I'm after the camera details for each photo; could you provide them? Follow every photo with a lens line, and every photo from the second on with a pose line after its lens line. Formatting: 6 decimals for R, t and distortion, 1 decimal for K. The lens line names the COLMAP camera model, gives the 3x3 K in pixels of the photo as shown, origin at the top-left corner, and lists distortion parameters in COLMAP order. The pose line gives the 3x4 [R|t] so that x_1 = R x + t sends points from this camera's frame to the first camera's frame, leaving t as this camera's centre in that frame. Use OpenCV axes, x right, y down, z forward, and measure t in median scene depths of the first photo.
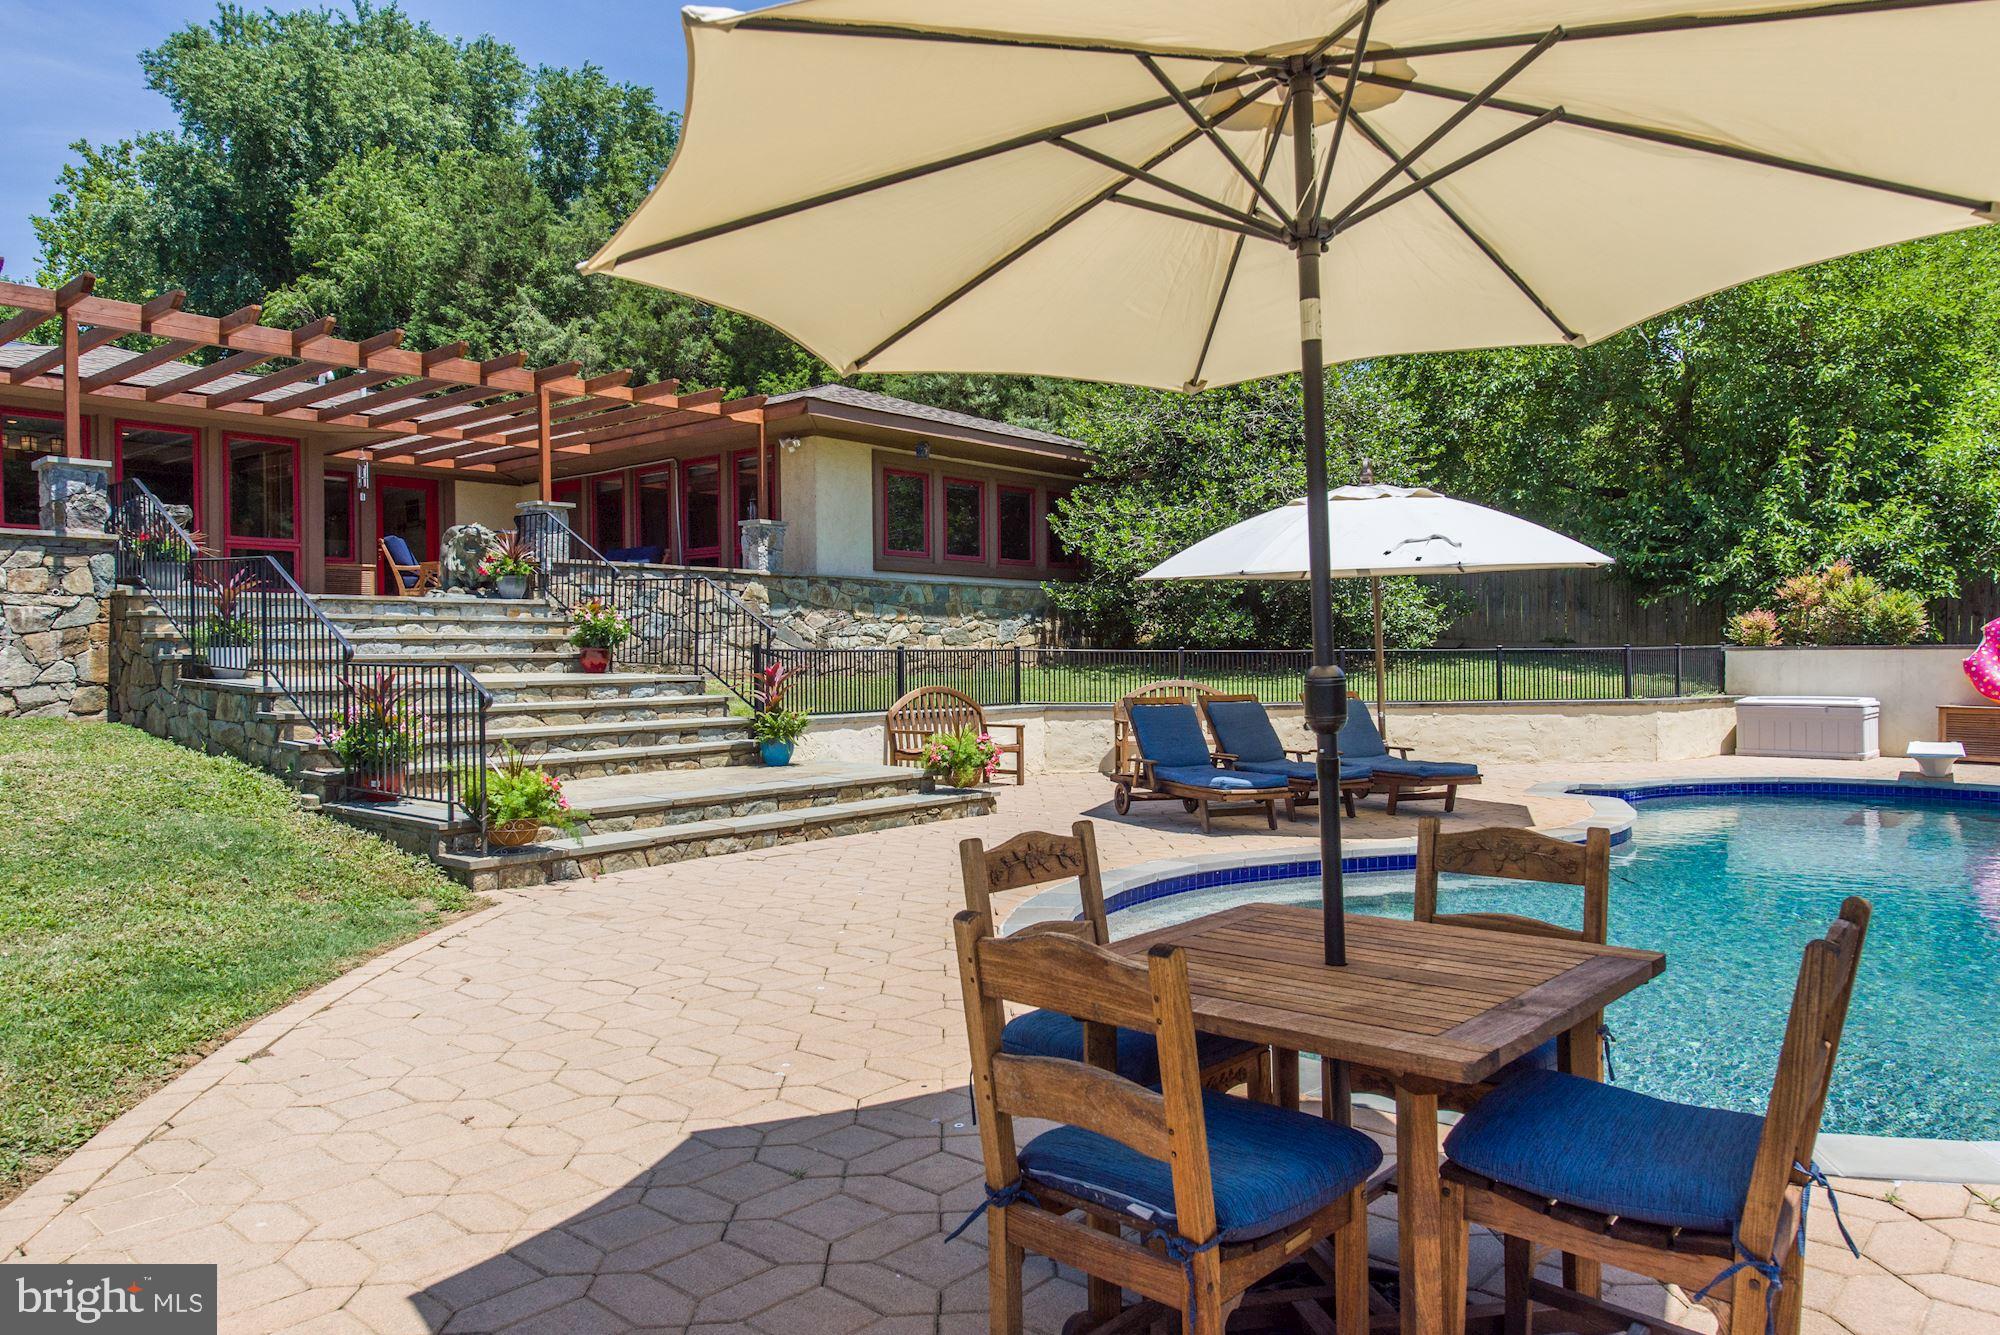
lens RADIAL K [[1312.0, 0, 1021.3], [0, 1312.0, 670.7], [0, 0, 1]] dist [0.006663, 0.000596]
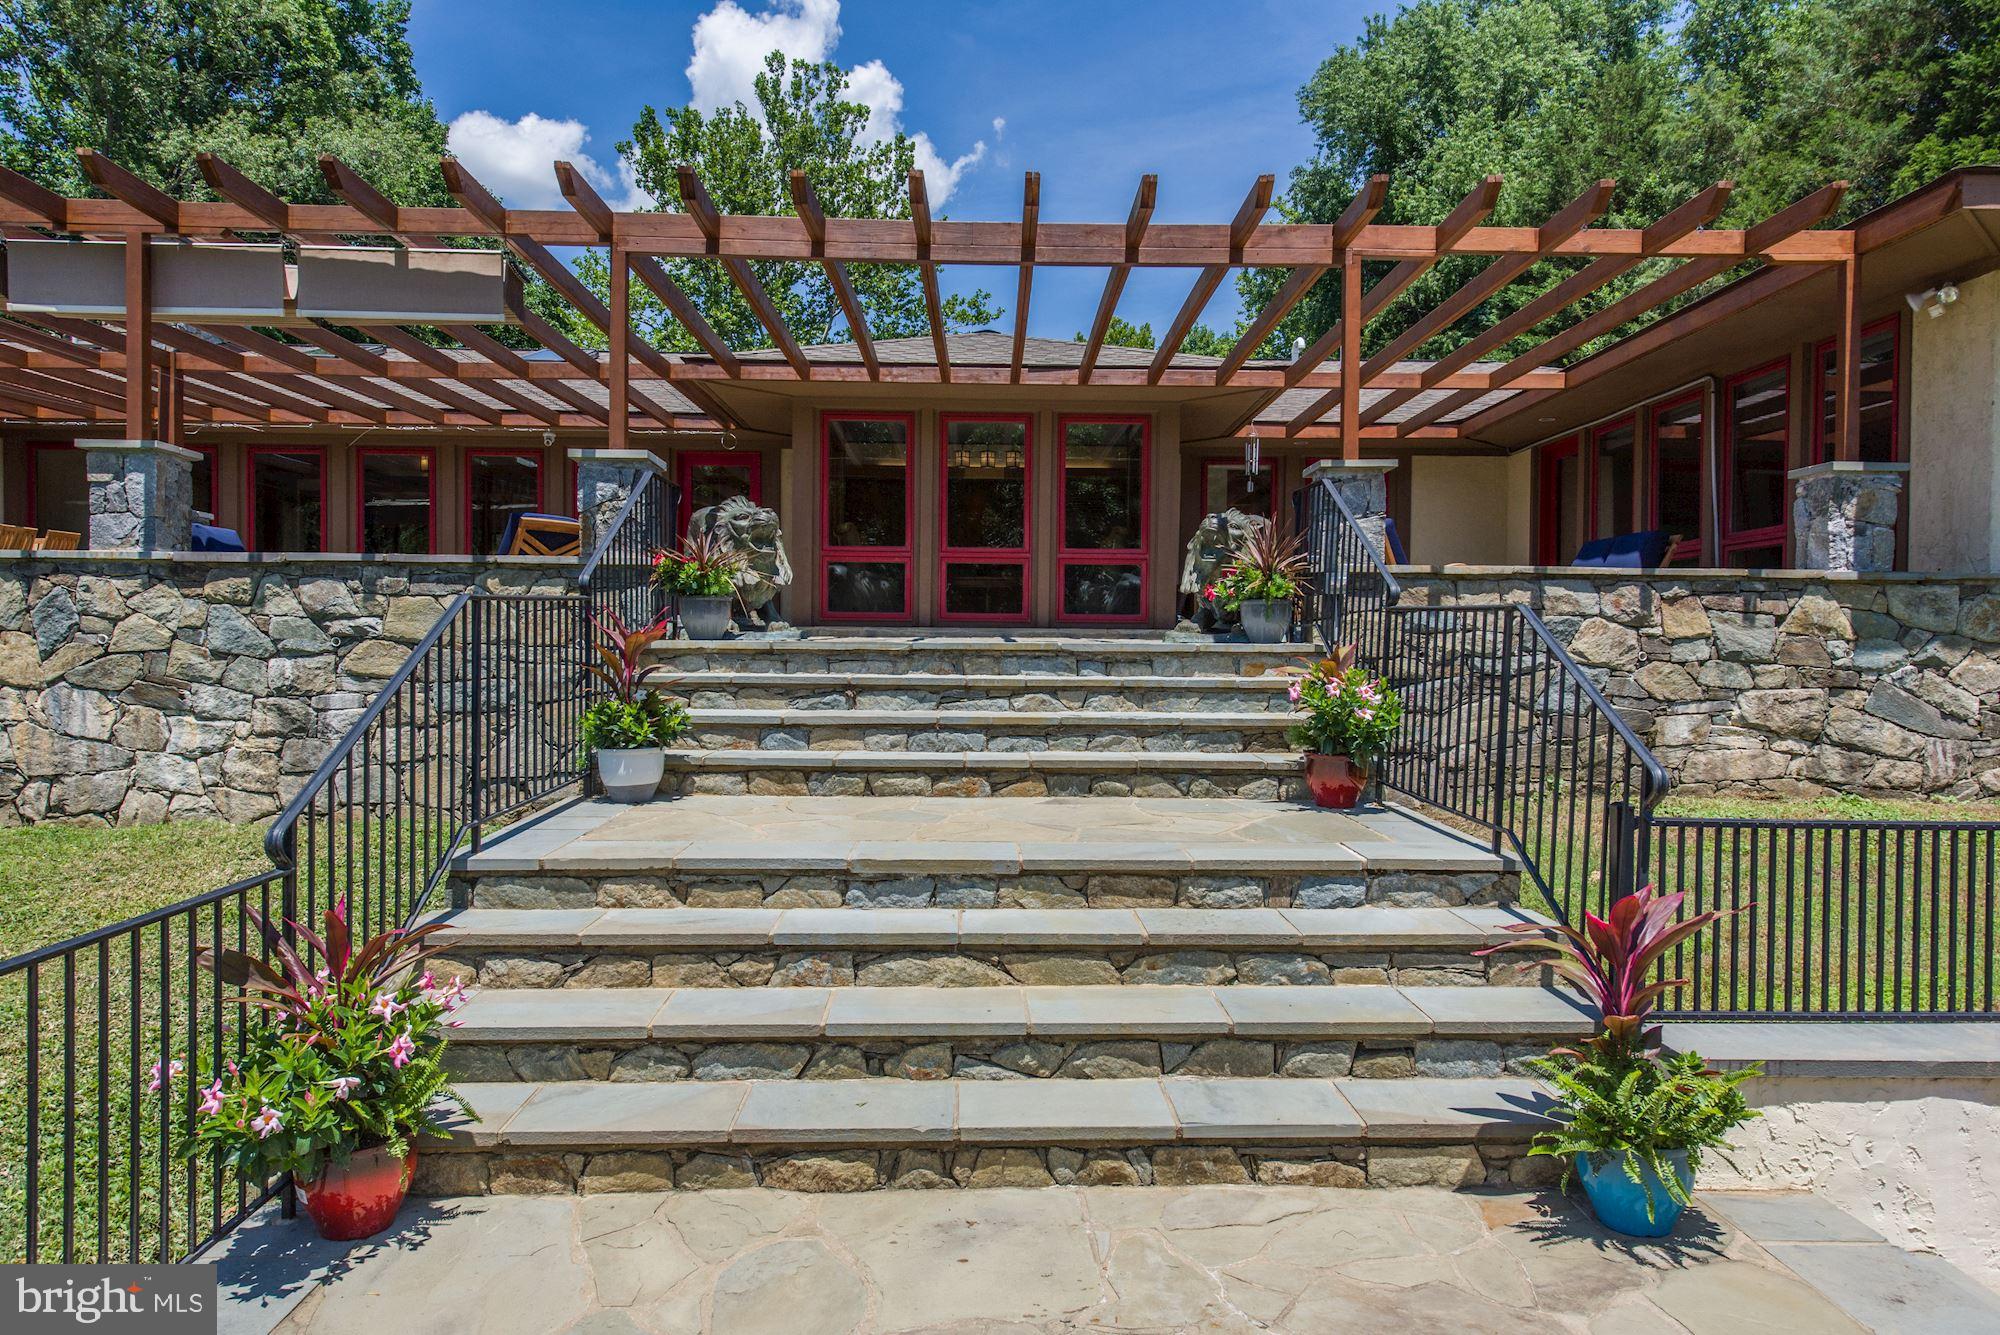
lens RADIAL K [[1312.0, 0, 1021.3], [0, 1312.0, 670.7], [0, 0, 1]] dist [0.006663, 0.000596]
pose [[0.661658, 0.025887, -0.749359, -0.017537], [-0.024385, 0.999618, 0.013001, -0.019059], [0.749410, 0.009671, 0.662036, 0.226913]]
